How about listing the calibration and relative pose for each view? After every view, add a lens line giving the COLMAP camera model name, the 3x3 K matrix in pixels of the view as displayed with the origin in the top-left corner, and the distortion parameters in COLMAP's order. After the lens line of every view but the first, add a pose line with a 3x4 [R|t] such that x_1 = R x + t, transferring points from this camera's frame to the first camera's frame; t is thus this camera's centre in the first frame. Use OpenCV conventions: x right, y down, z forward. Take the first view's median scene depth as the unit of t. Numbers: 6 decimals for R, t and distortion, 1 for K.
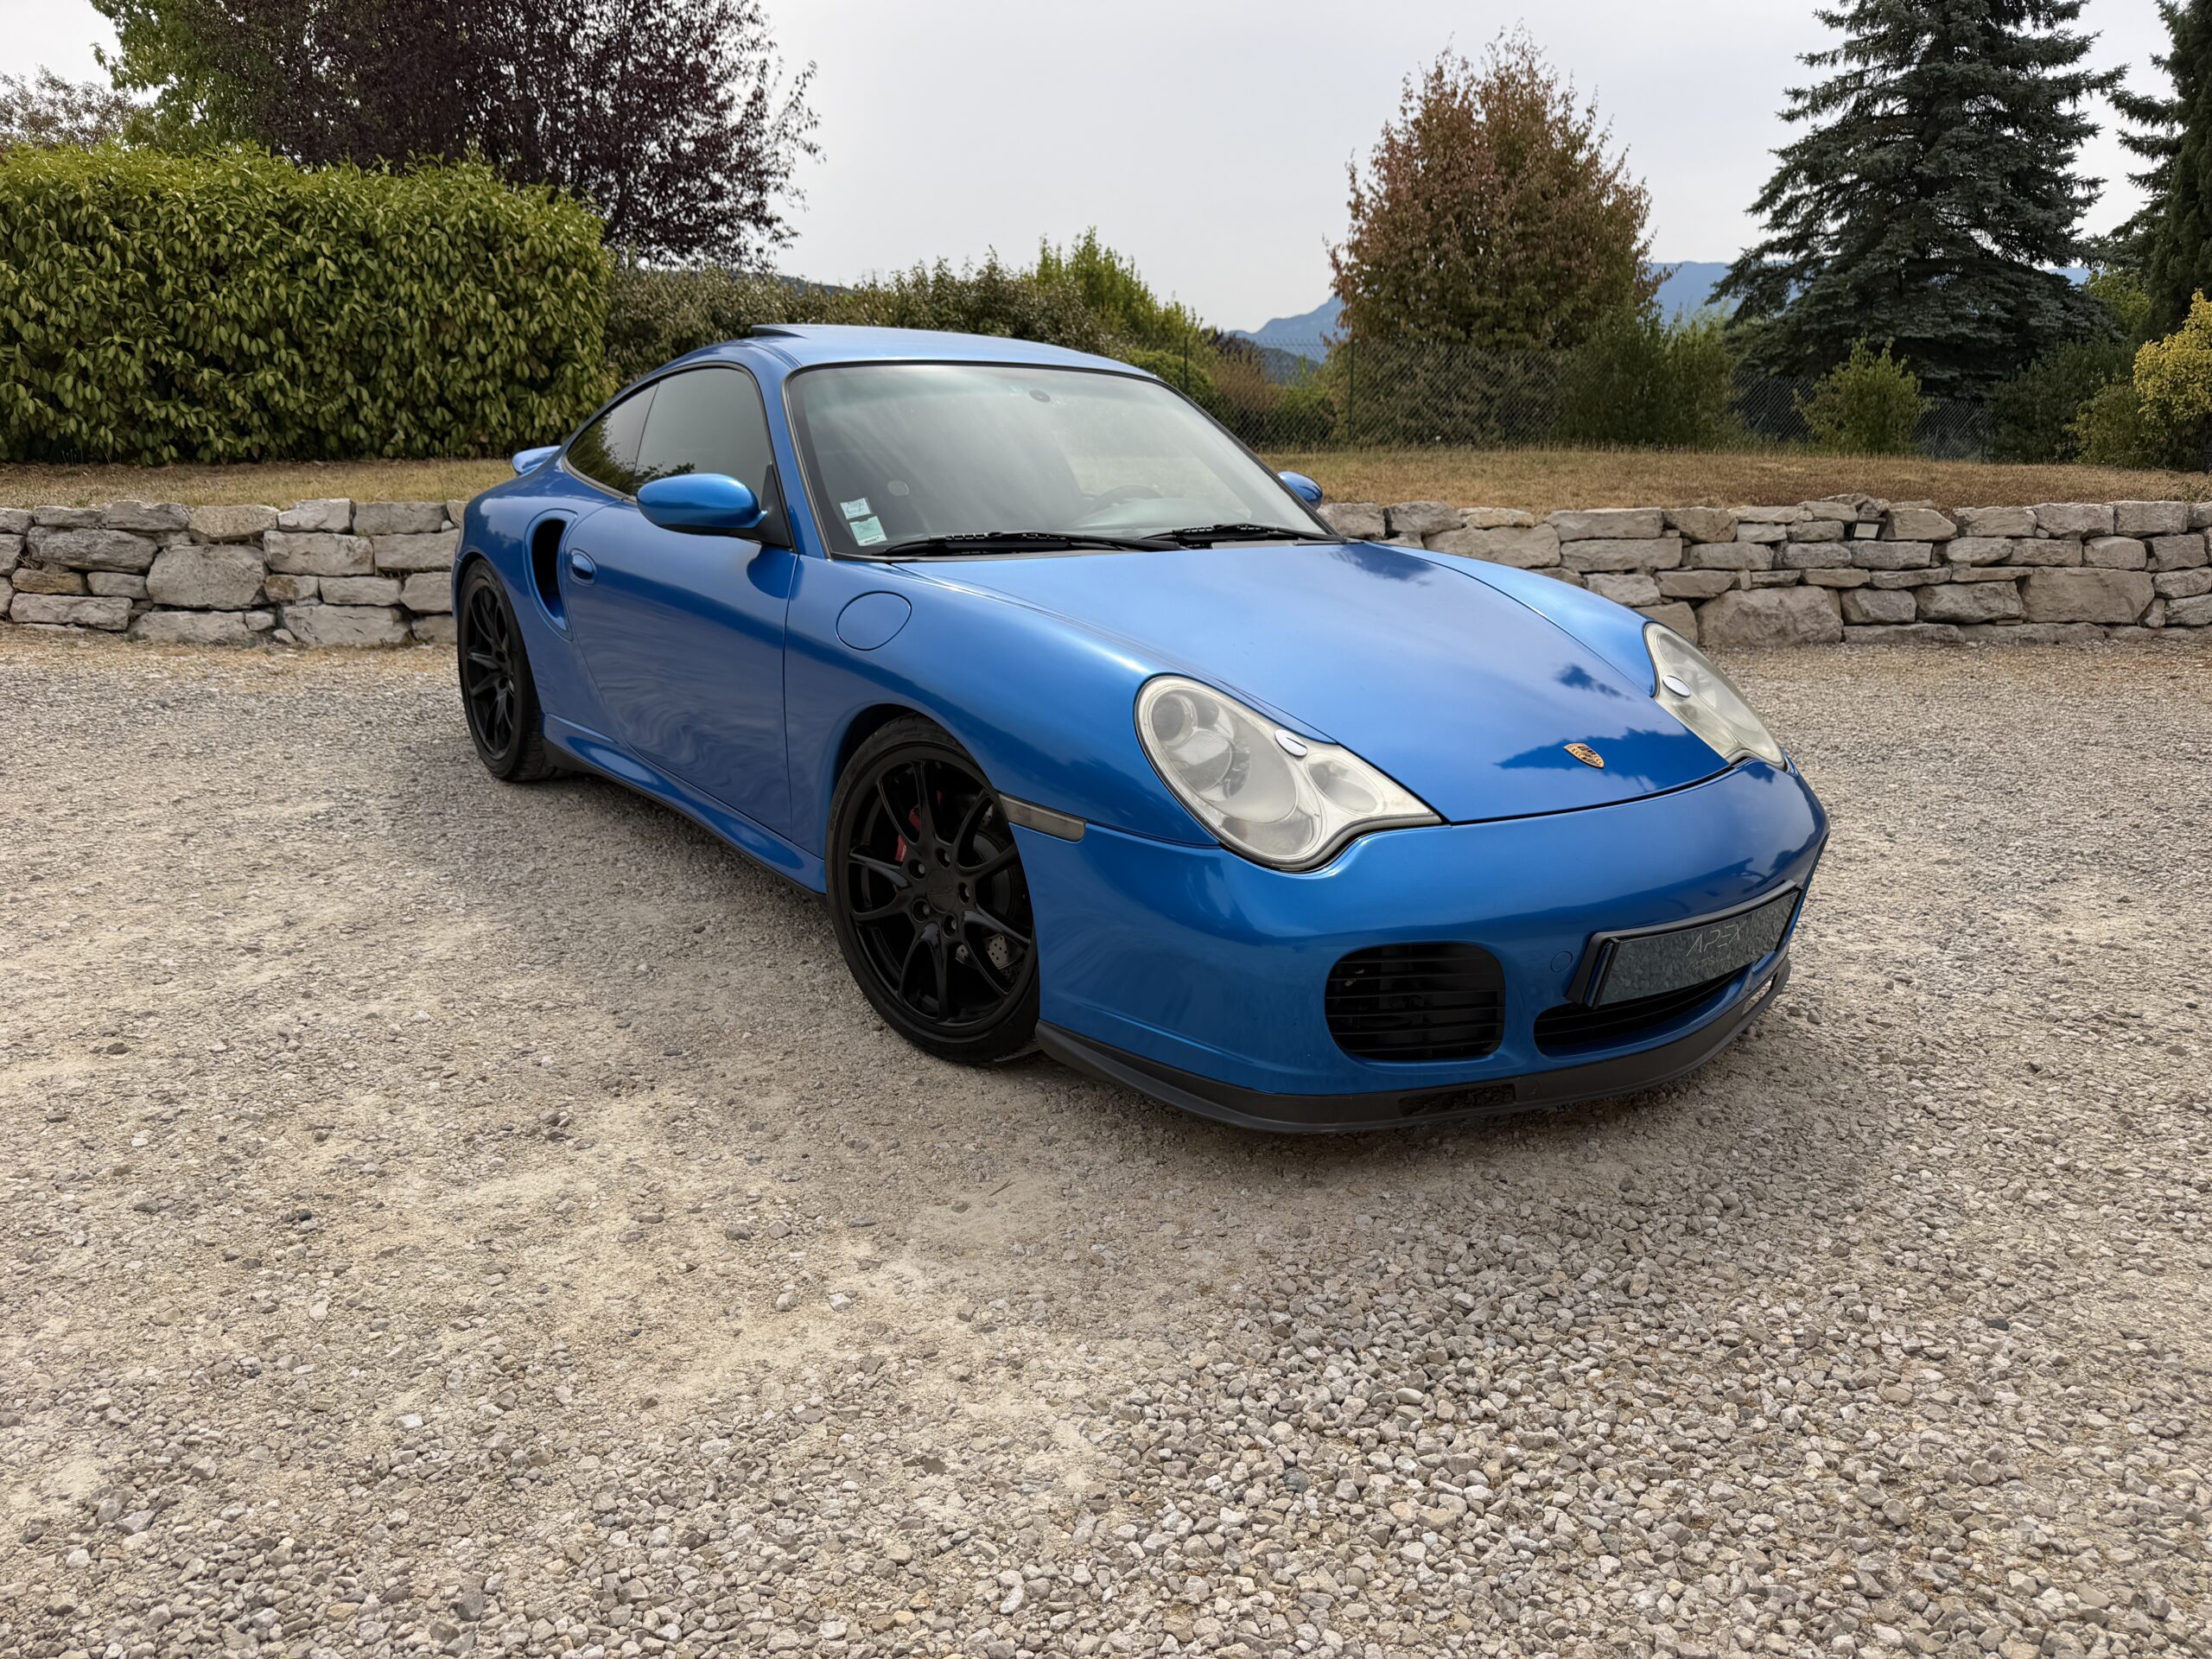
lens RADIAL K [[1570.7, 0, 1123.3], [0, 1570.7, 843.7], [0, 0, 1]] dist [0.011286, -0.020936]
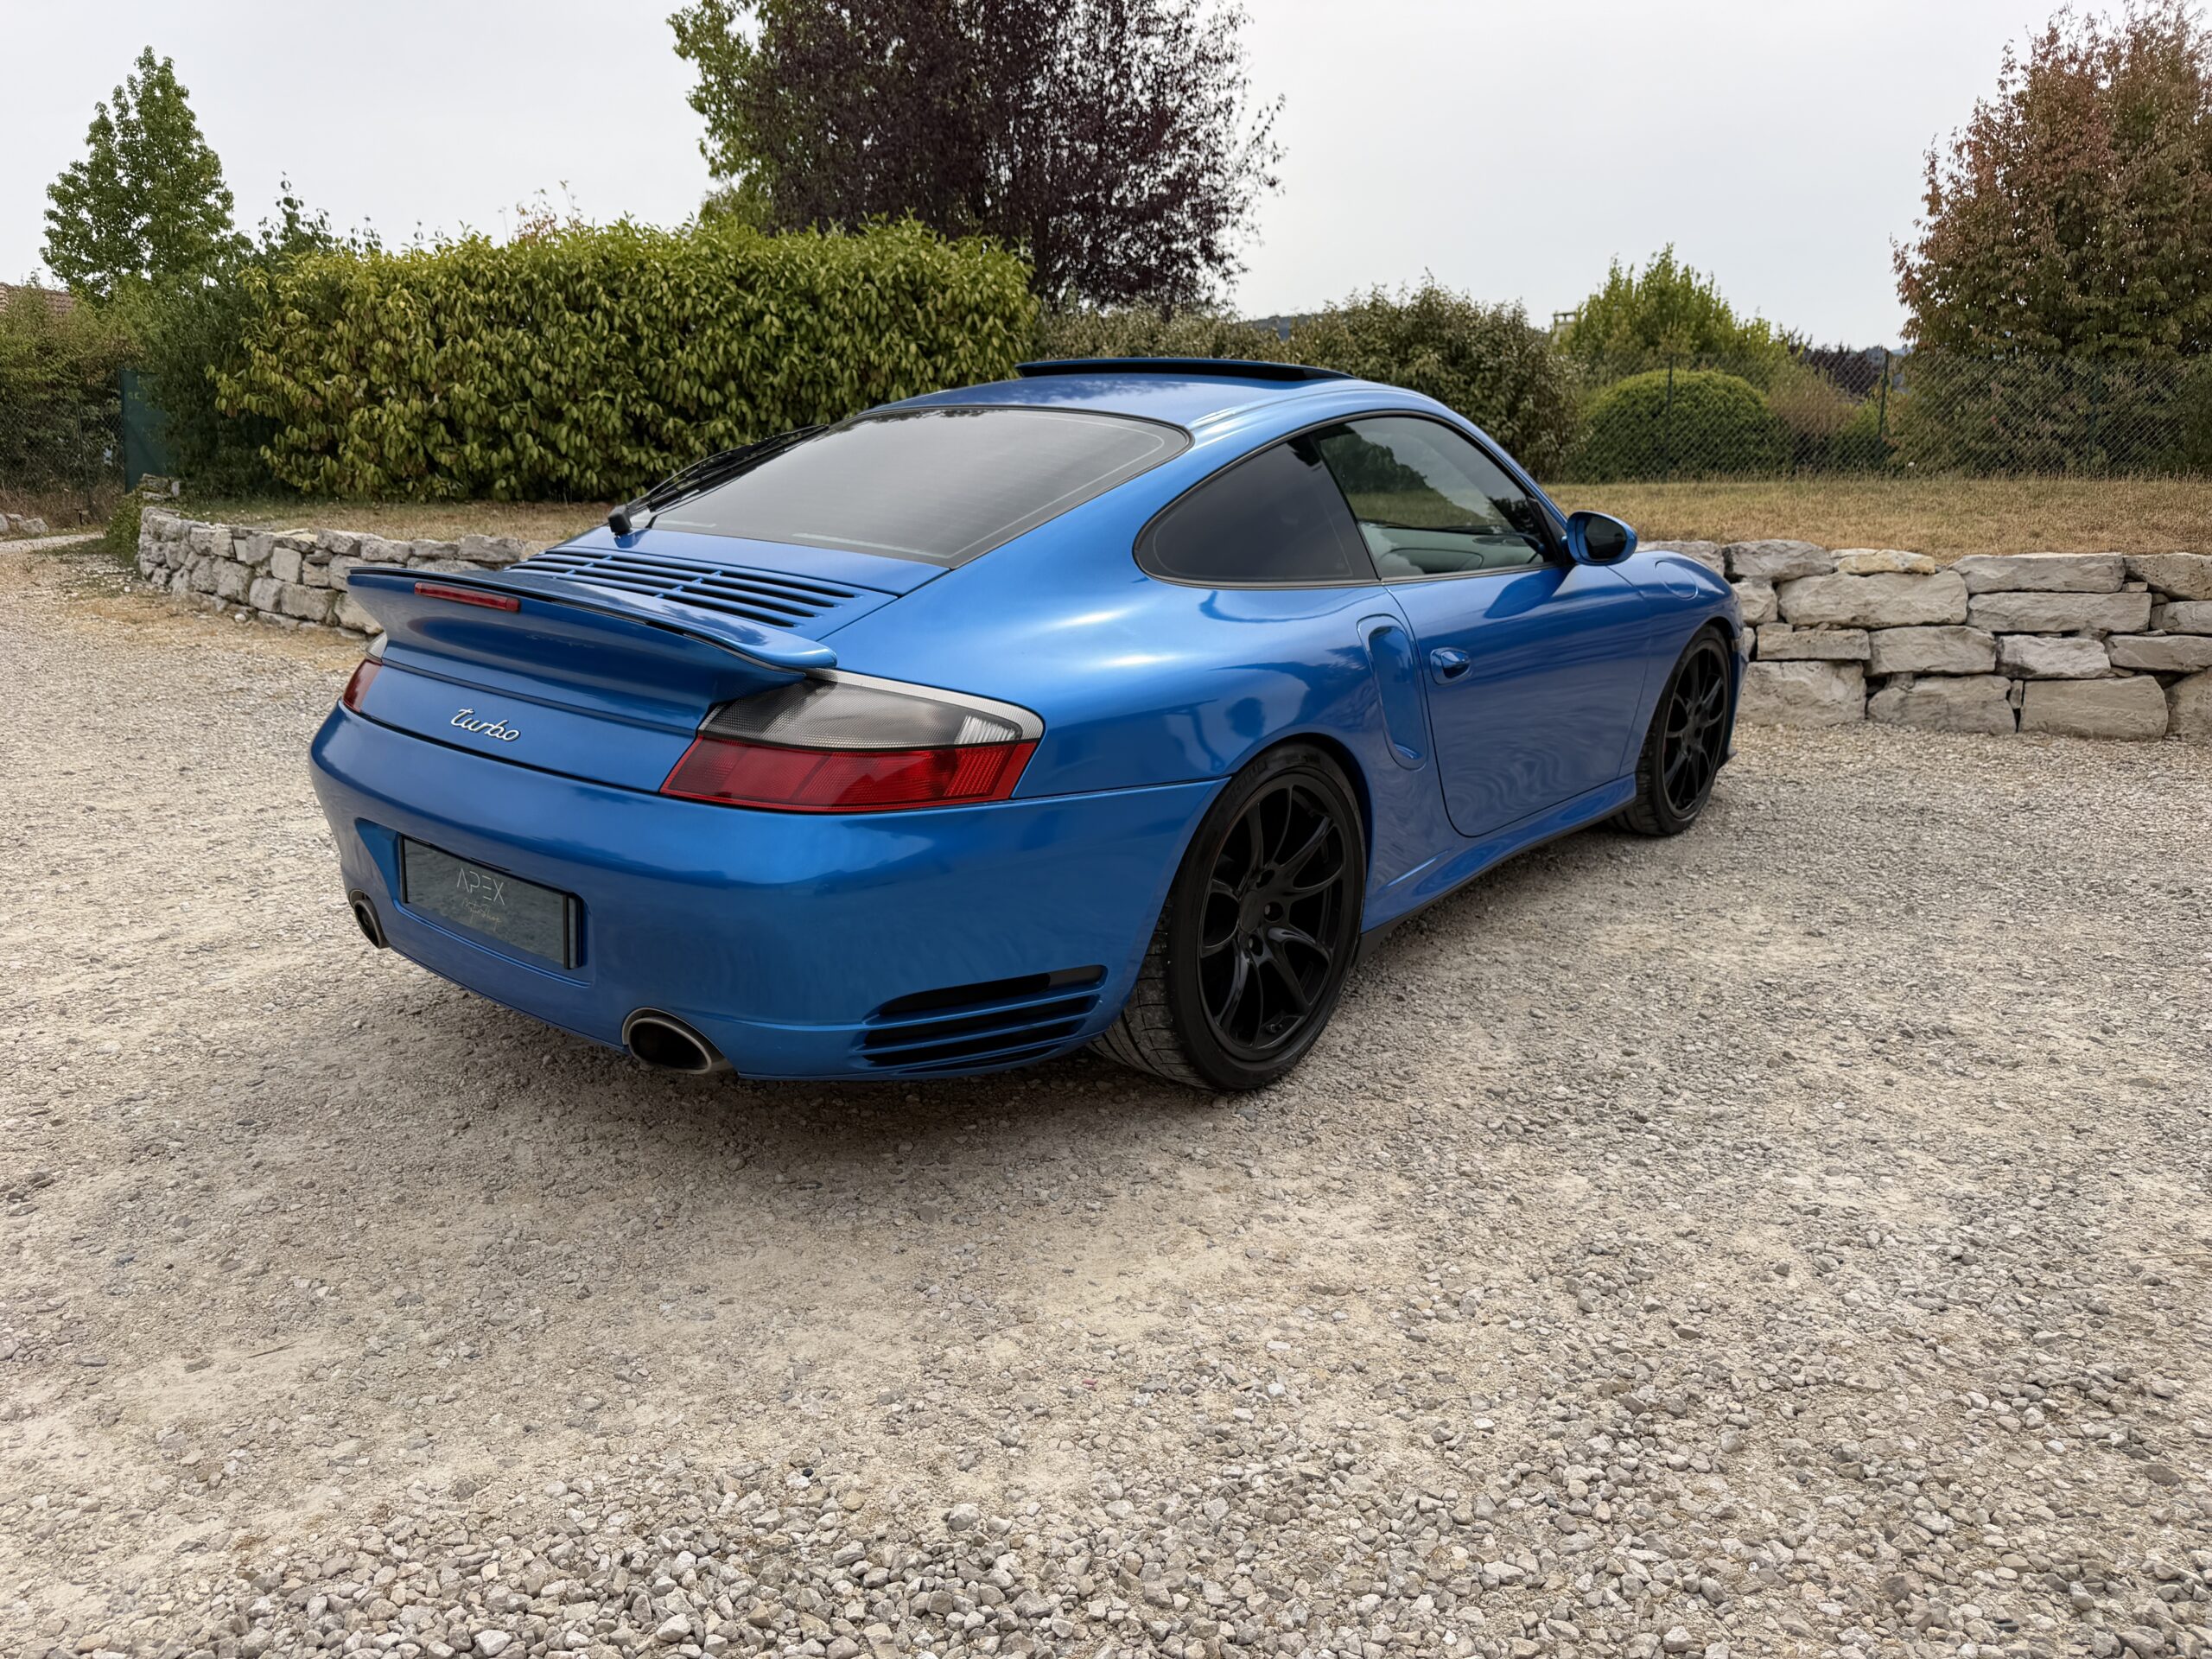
lens RADIAL K [[1570.7, 0, 1095.2], [0, 1570.7, 848.8], [0, 0, 1]] dist [0.011286, -0.020936]
pose [[0.923384, 0.079076, -0.375644, 0.144021], [-0.086066, 0.996288, -0.001834, -0.019918], [0.374105, 0.034023, 0.926762, 0.083569]]
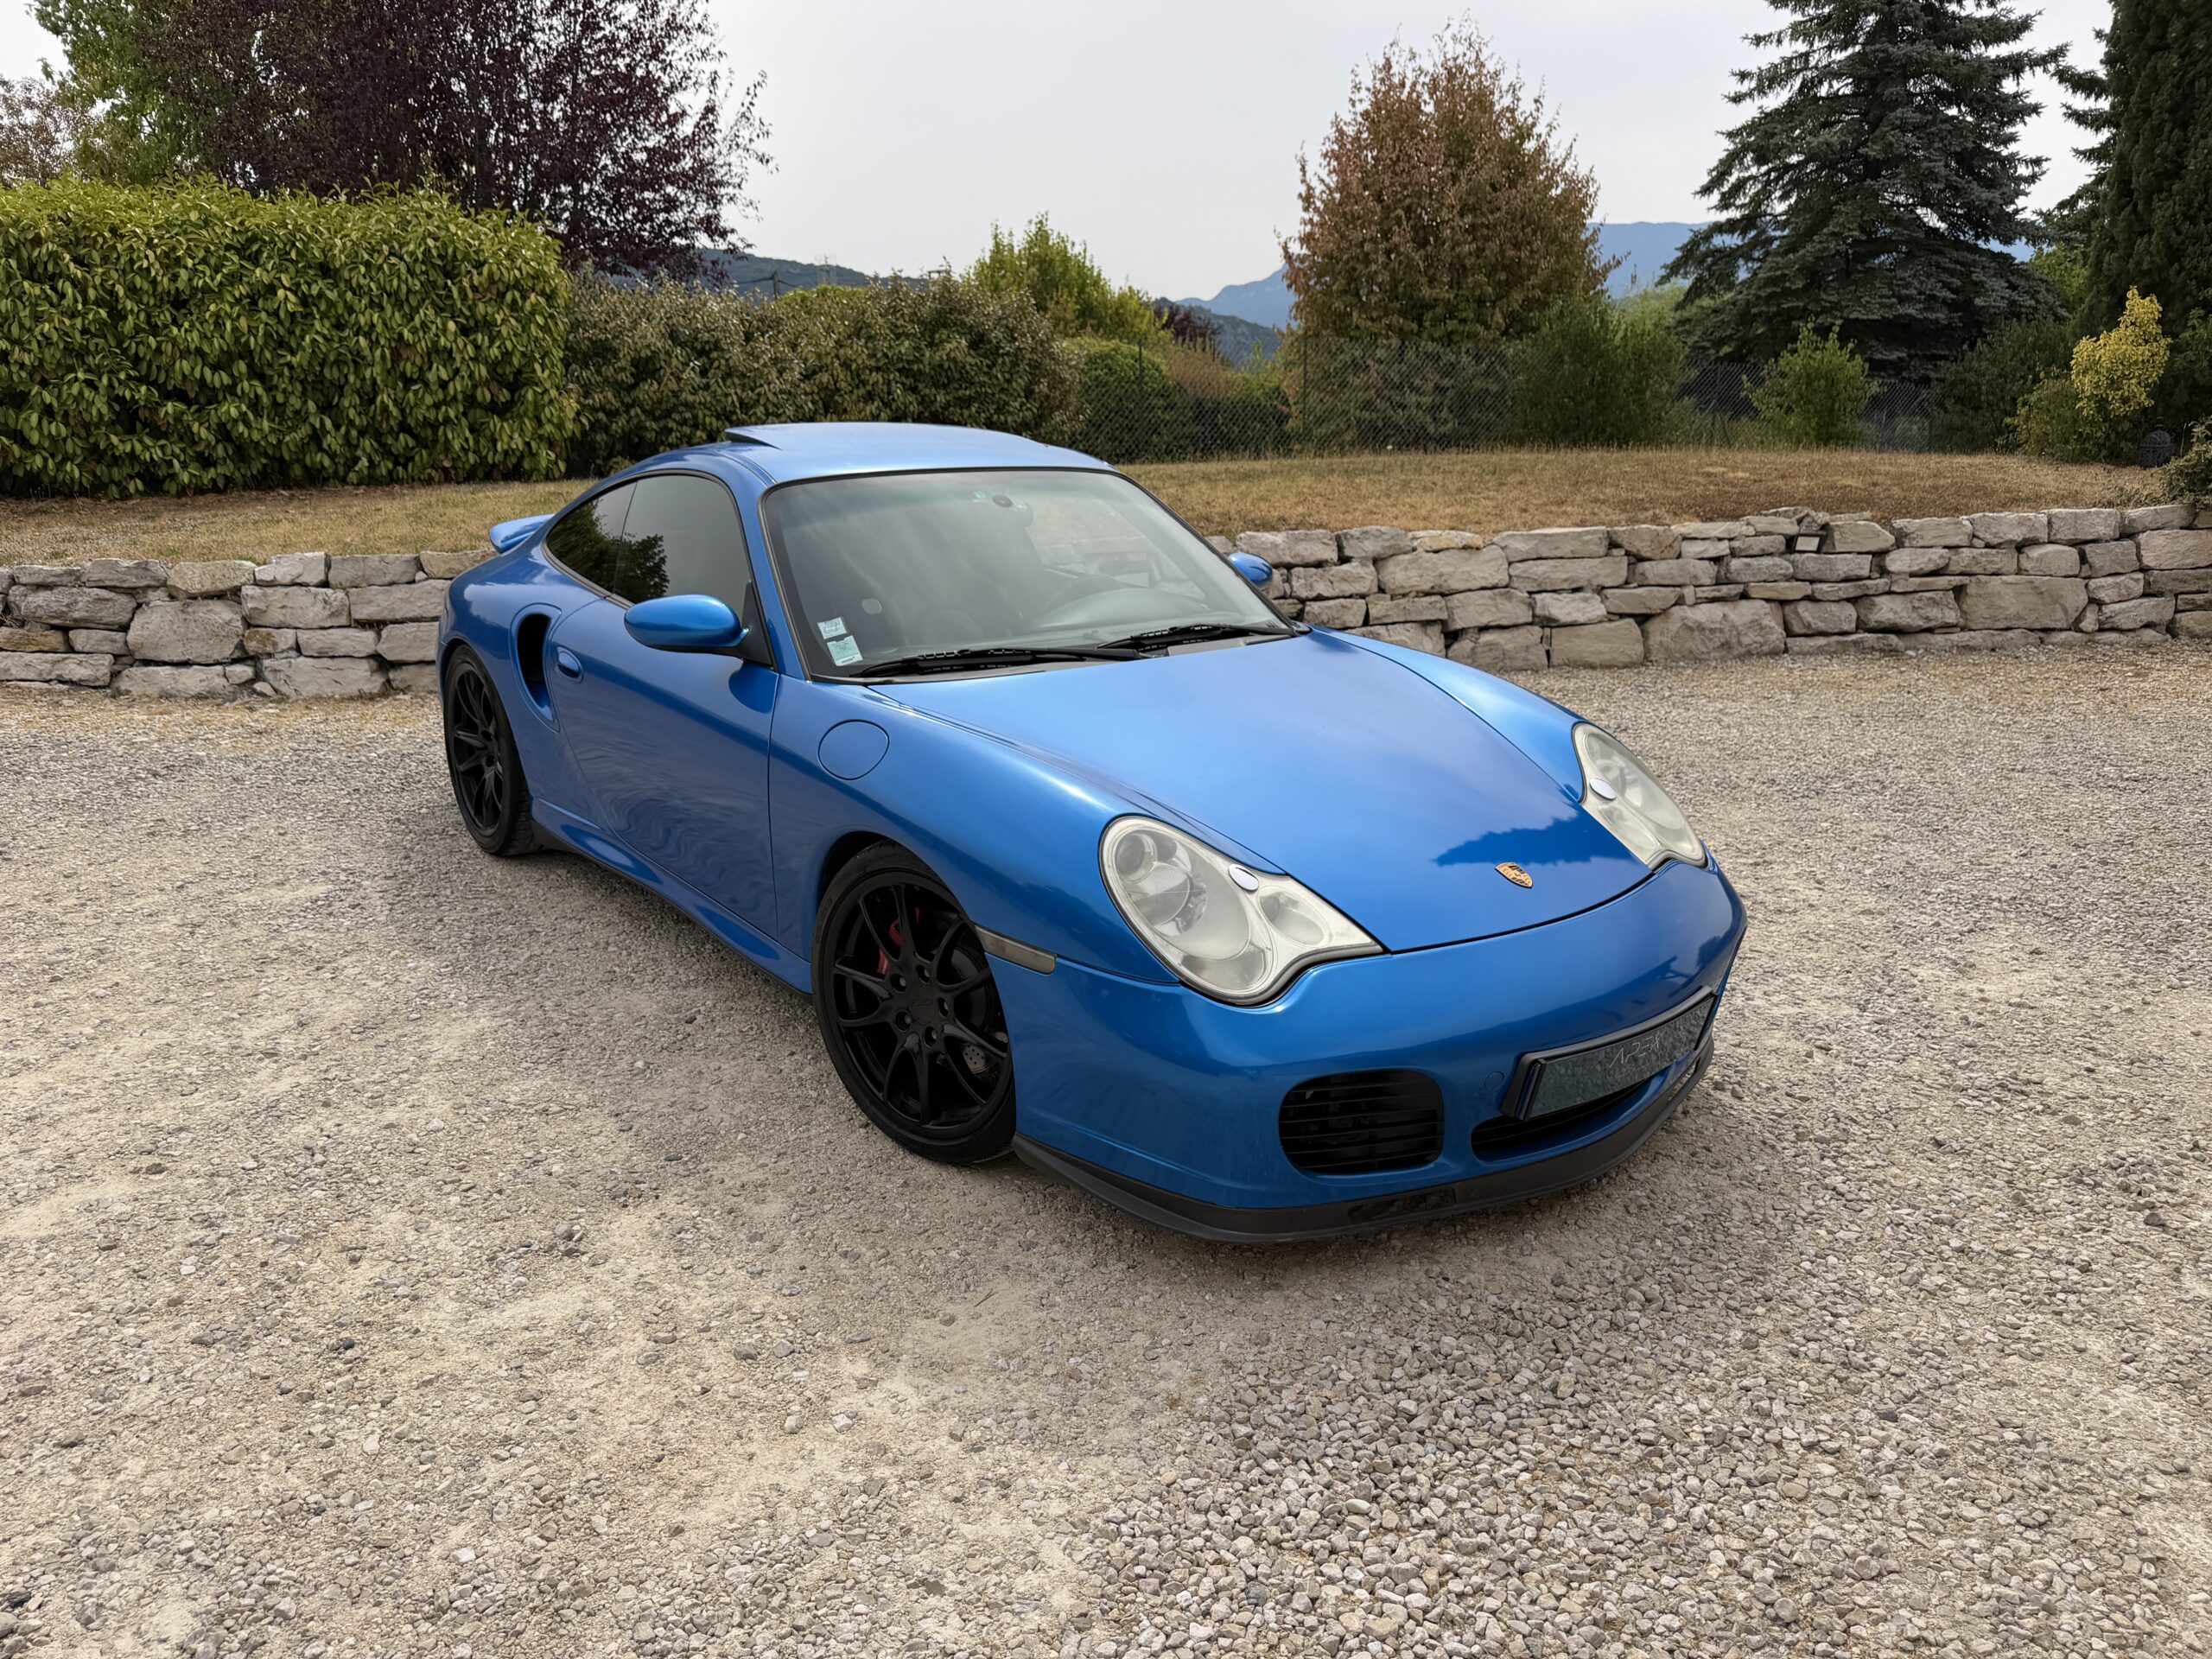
lens RADIAL K [[1570.7, 0, 1102.3], [0, 1570.7, 841.7], [0, 0, 1]] dist [0.011286, -0.020936]
pose [[0.999769, -0.019308, 0.009478, -0.000166], [0.019149, 0.999680, 0.016548, -0.025749], [-0.009794, -0.016363, 0.999818, -0.019477]]
